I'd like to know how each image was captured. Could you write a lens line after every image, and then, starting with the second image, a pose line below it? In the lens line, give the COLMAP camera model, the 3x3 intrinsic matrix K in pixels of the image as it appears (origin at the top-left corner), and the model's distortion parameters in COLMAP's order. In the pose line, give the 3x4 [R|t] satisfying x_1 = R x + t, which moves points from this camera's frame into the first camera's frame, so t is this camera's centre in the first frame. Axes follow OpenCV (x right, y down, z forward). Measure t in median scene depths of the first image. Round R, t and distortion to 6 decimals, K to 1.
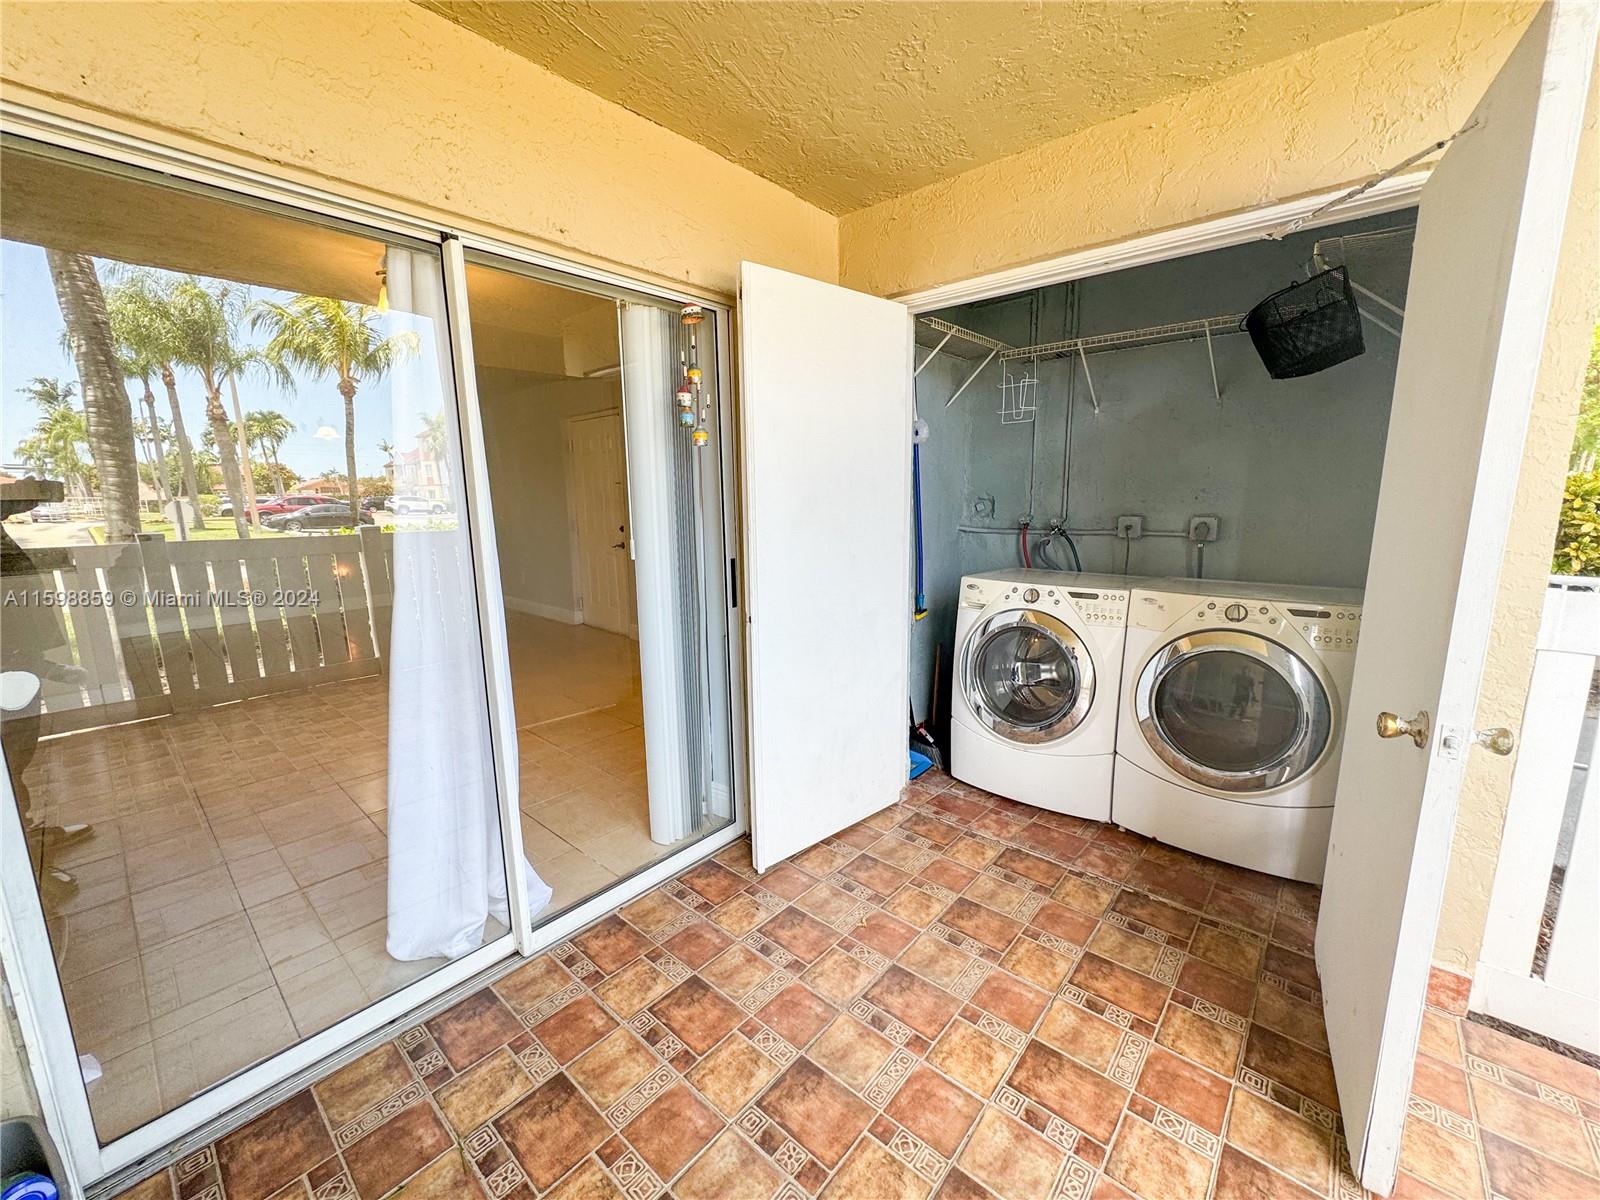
lens RADIAL K [[649.4, 0, 800.0], [0, 649.4, 600.0], [0, 0, 1]] dist [0.010284, -0.000169]
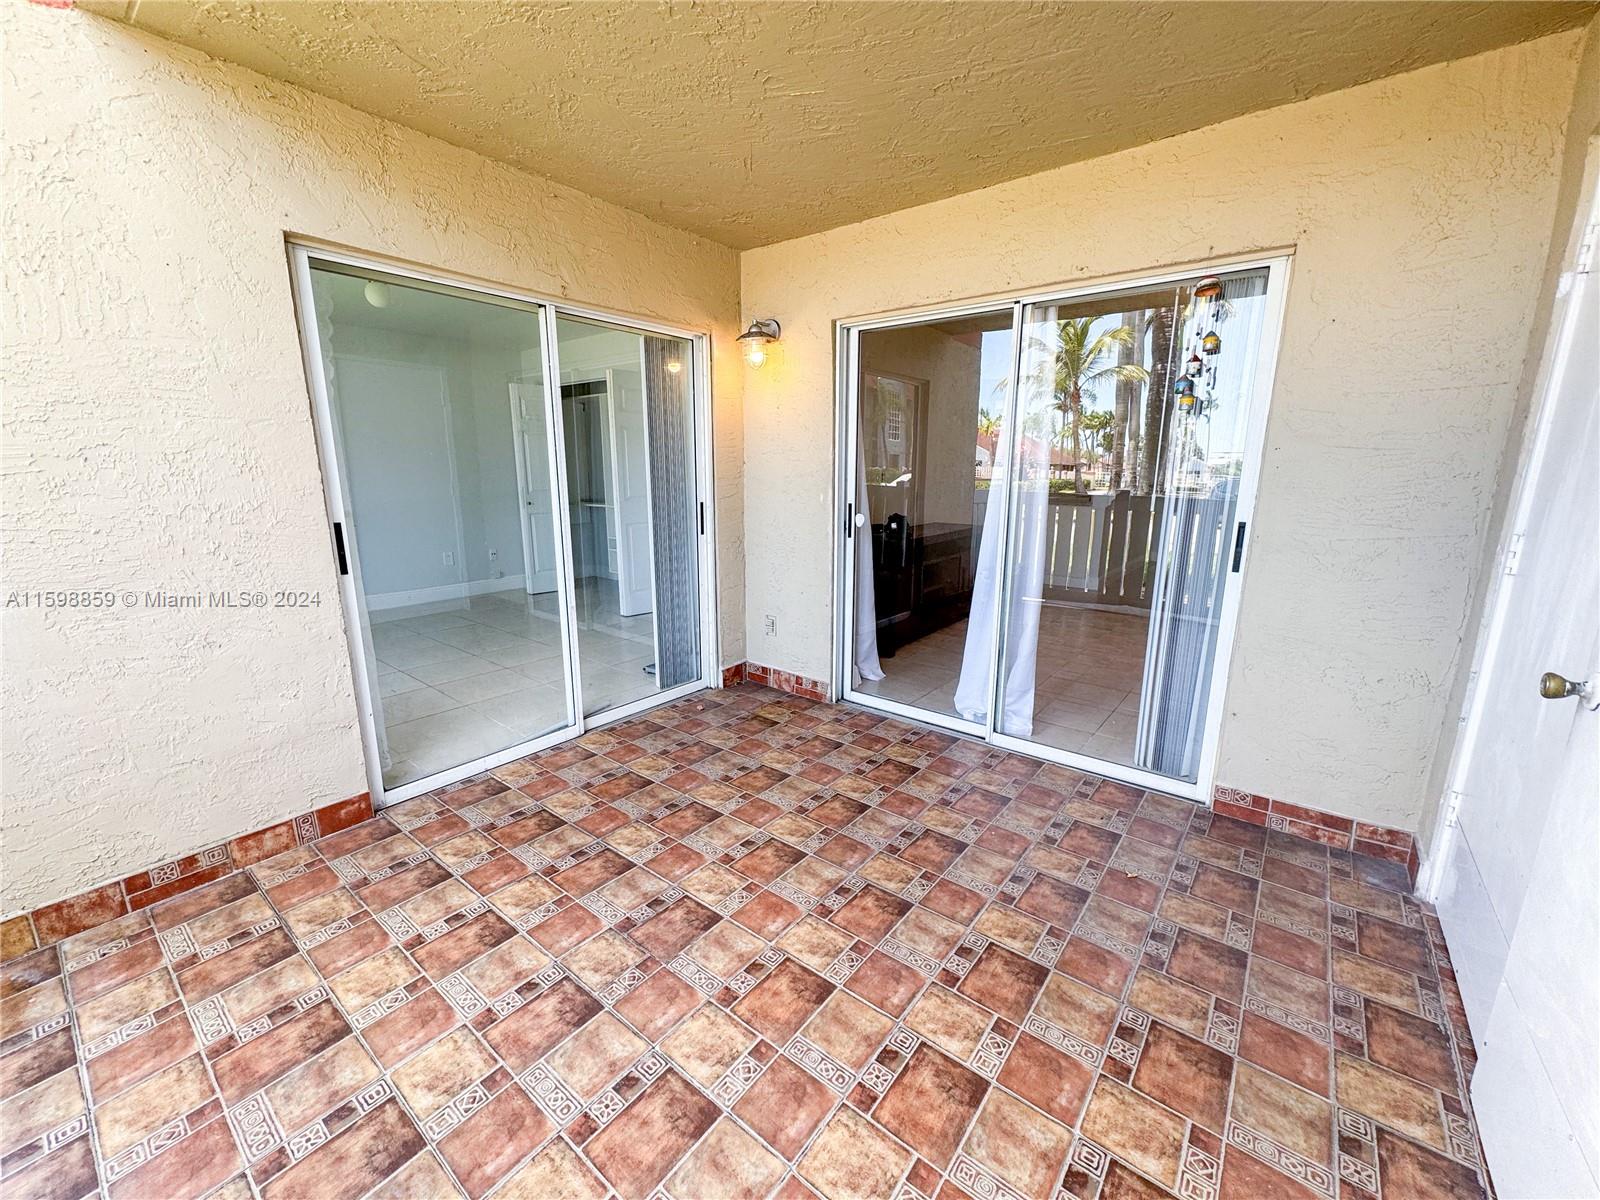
lens RADIAL K [[642.4, 0, 802.5], [0, 642.4, 491.4], [0, 0, 1]] dist [0.001390, -0.000247]
pose [[0.057878, 0.057622, -0.996659, 0.863673], [-0.175160, 0.983433, 0.046686, -0.170474], [0.982837, 0.171873, 0.067012, 0.979192]]
